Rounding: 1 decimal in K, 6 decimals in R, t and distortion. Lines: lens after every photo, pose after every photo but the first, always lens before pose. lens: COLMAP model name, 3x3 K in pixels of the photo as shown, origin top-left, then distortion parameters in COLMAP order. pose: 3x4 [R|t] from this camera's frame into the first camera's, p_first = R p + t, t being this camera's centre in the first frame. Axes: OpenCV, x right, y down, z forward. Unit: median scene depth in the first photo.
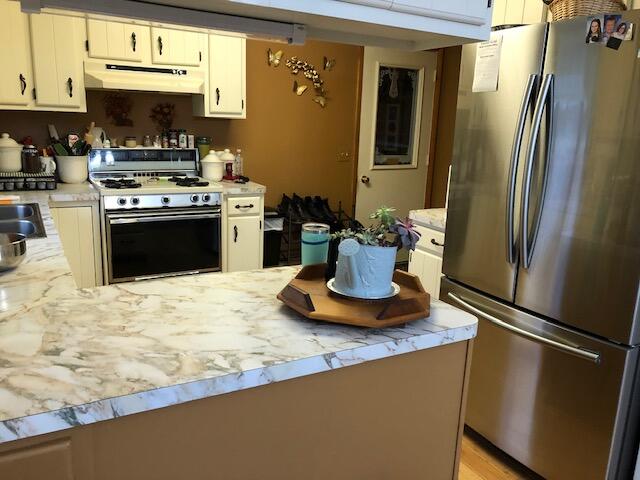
lens RADIAL K [[523.3, 0, 320.0], [0, 523.3, 240.0], [0, 0, 1]] dist [0.005364, -0.011687]
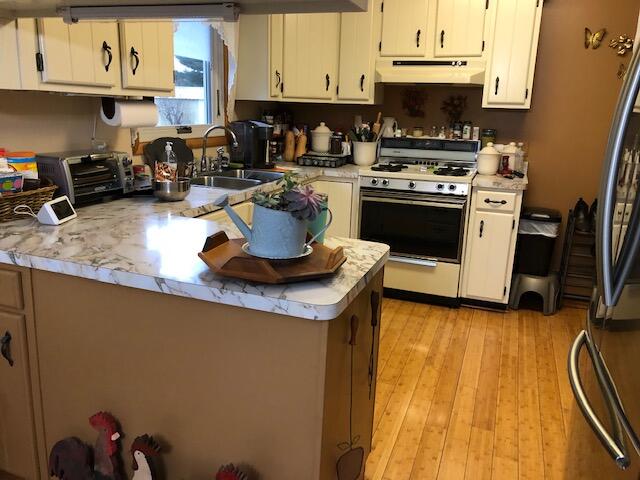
lens RADIAL K [[523.3, 0, 320.0], [0, 523.3, 240.0], [0, 0, 1]] dist [0.005364, -0.011687]
pose [[0.644909, 0.167929, -0.745582, 0.368240], [-0.177167, 0.981836, 0.067896, -0.004754], [0.743441, 0.088306, 0.662946, 0.152749]]
